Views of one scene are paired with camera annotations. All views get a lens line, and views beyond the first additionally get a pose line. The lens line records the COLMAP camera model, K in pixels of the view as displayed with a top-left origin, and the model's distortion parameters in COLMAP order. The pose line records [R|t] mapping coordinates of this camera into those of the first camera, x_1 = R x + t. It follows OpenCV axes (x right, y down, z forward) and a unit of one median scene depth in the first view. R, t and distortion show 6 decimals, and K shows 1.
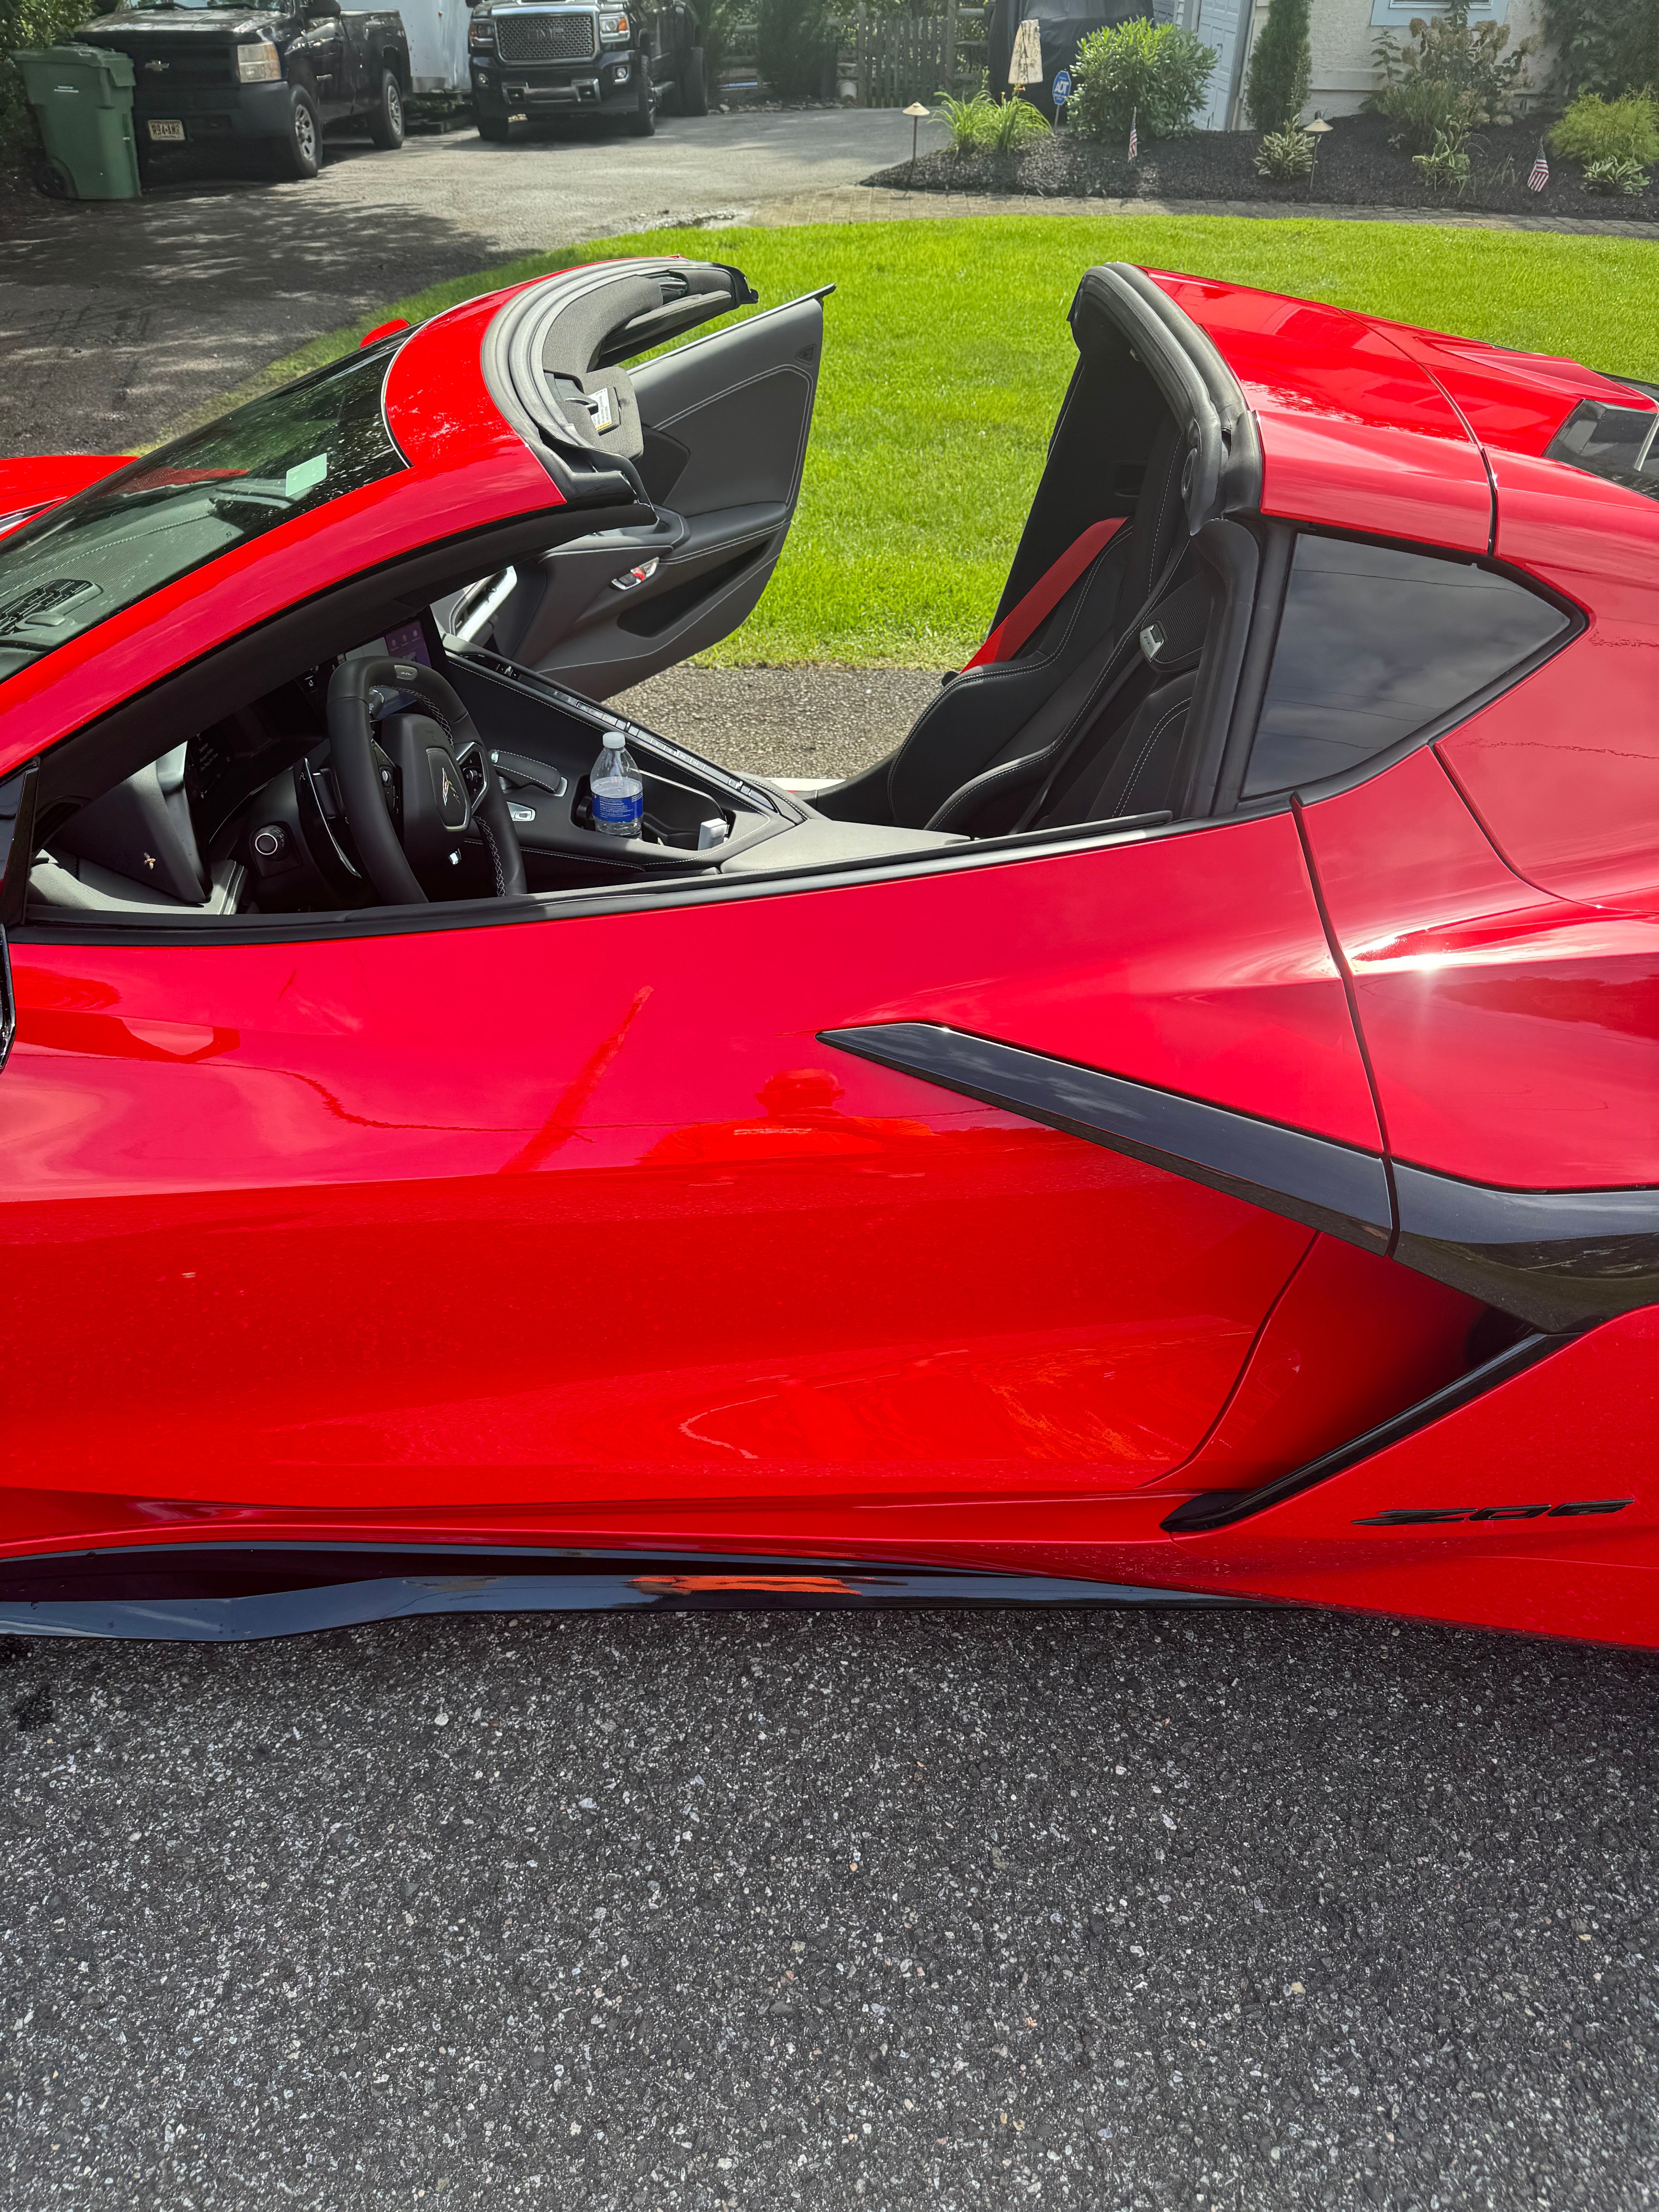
lens RADIAL K [[1577.6, 0, 838.7], [0, 1577.6, 1132.7], [0, 0, 1]] dist [0.011275, -0.024239]
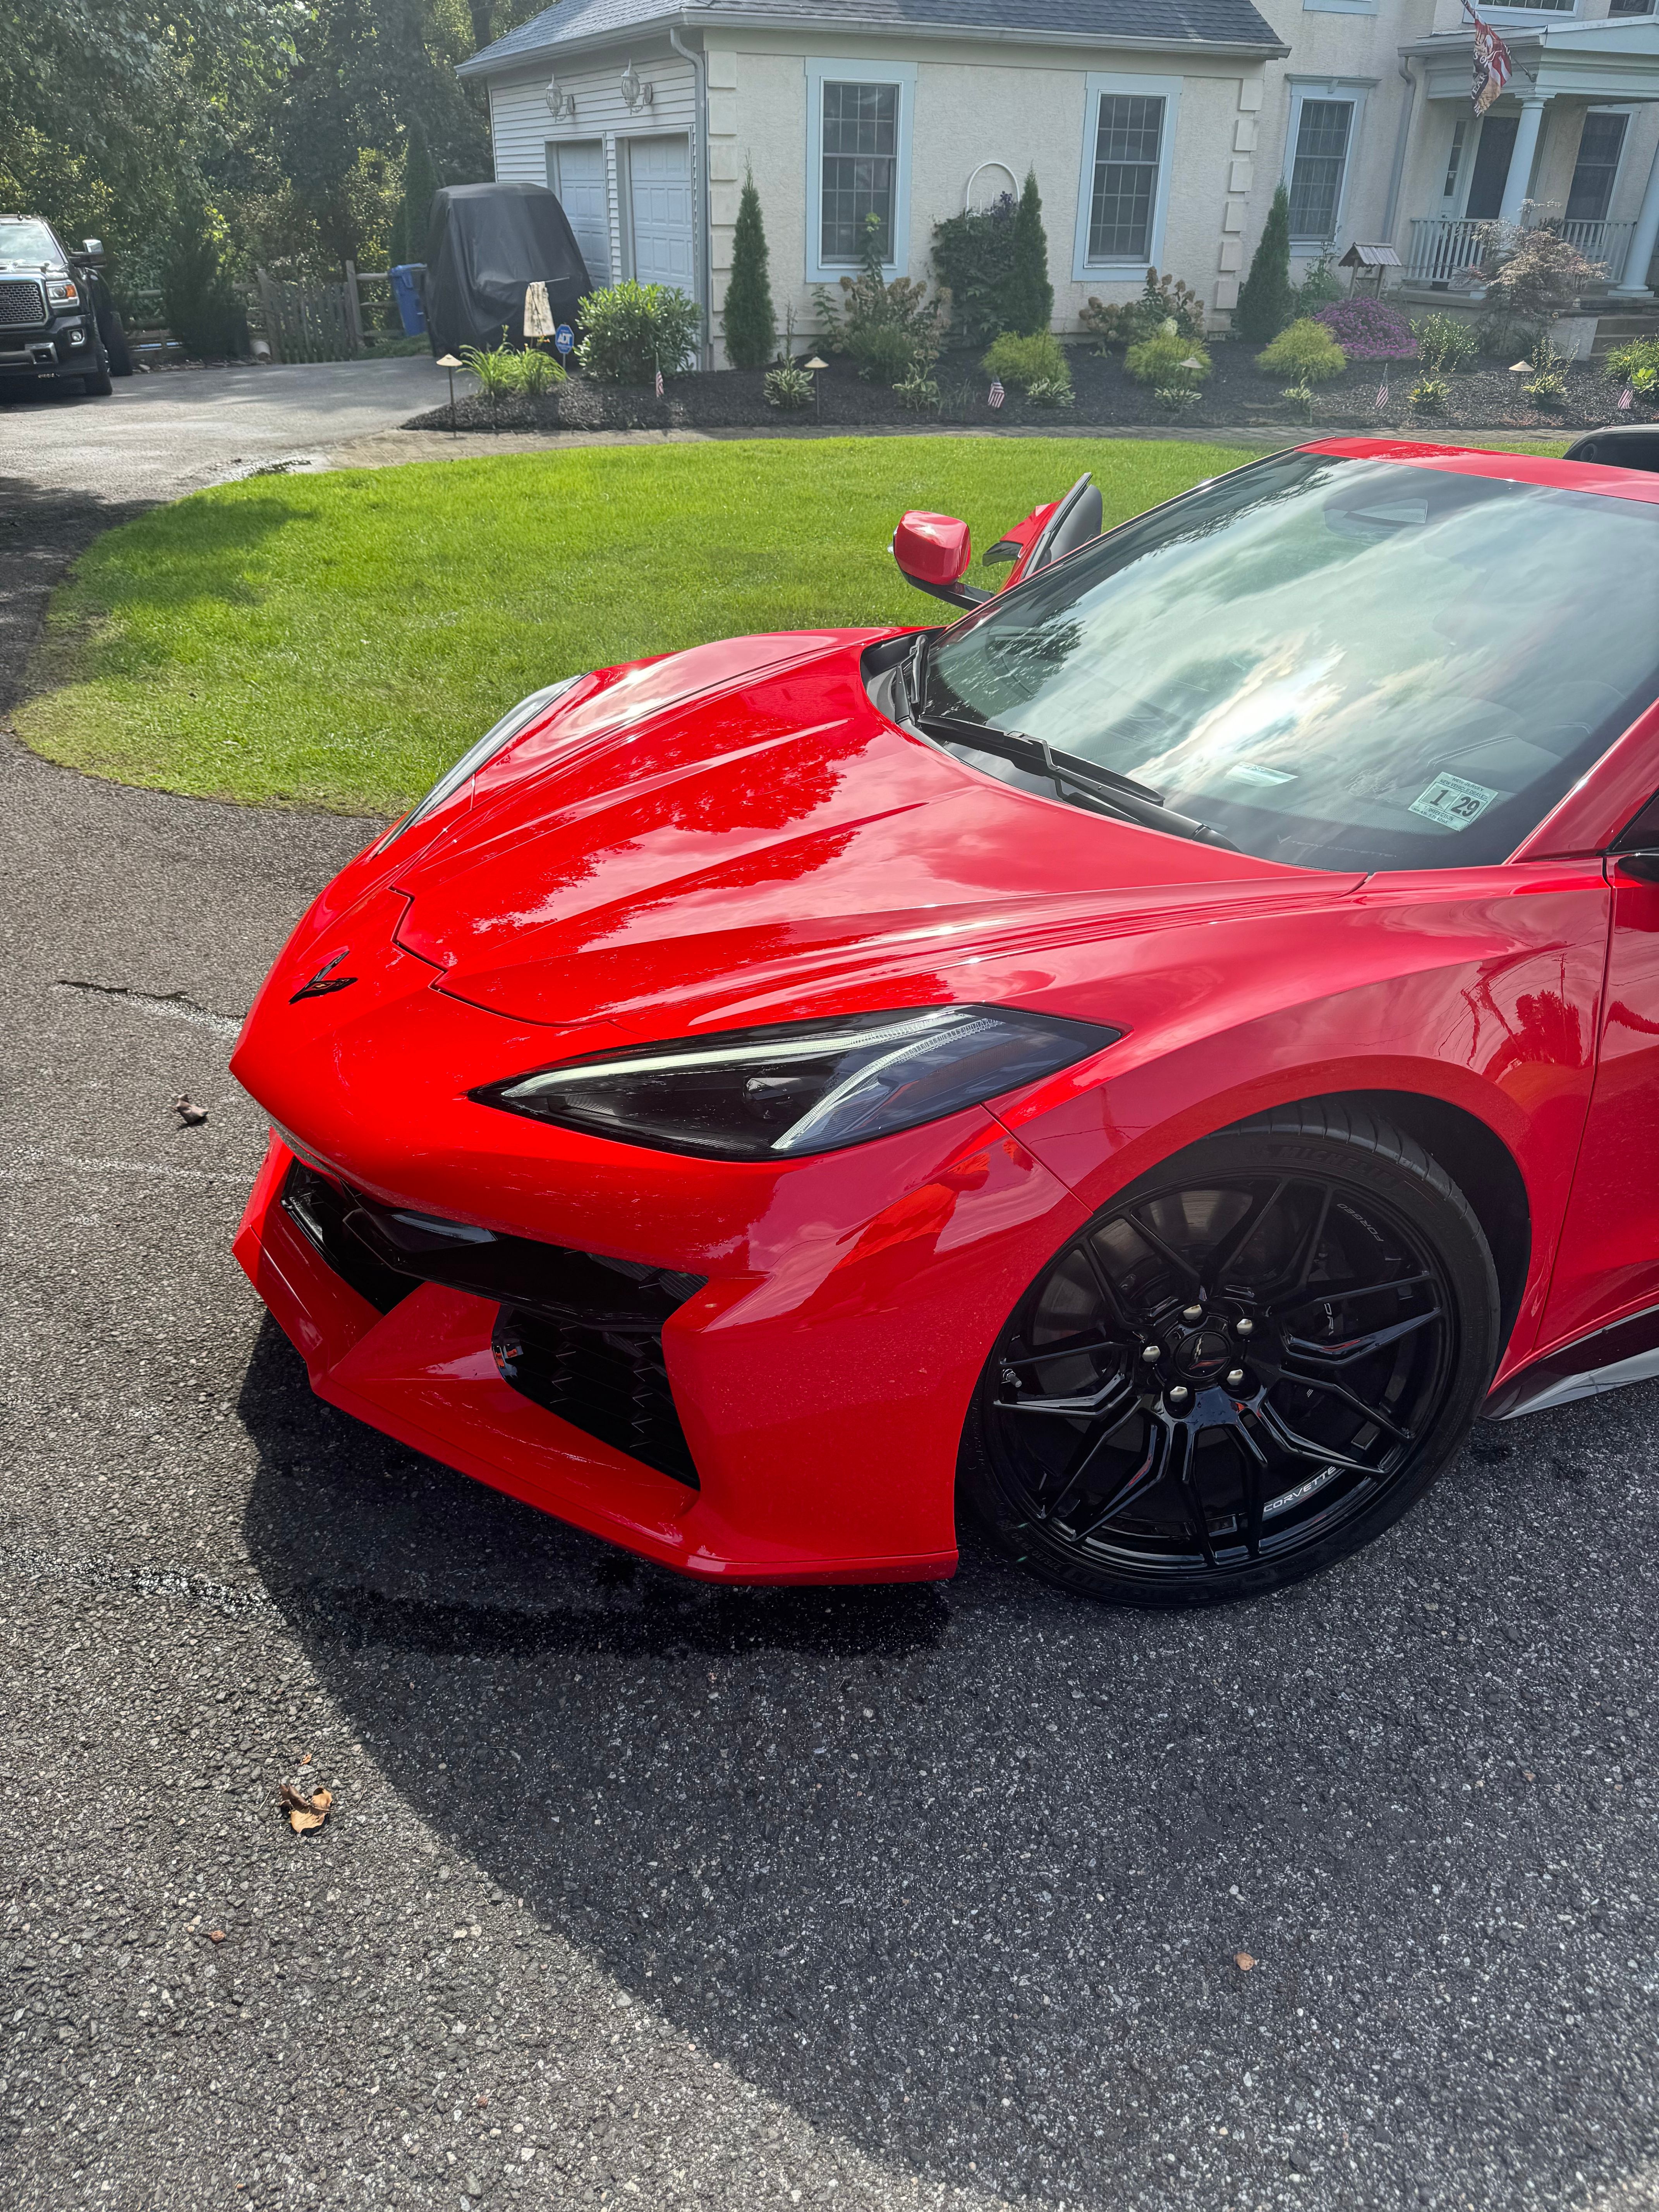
lens RADIAL K [[1577.6, 0, 915.6], [0, 1577.6, 1084.5], [0, 0, 1]] dist [0.011275, -0.024239]
pose [[0.910799, -0.193072, 0.364922, -0.914917], [0.243472, 0.965036, -0.097097, 0.036089], [-0.333416, 0.177284, 0.925961, -0.056371]]
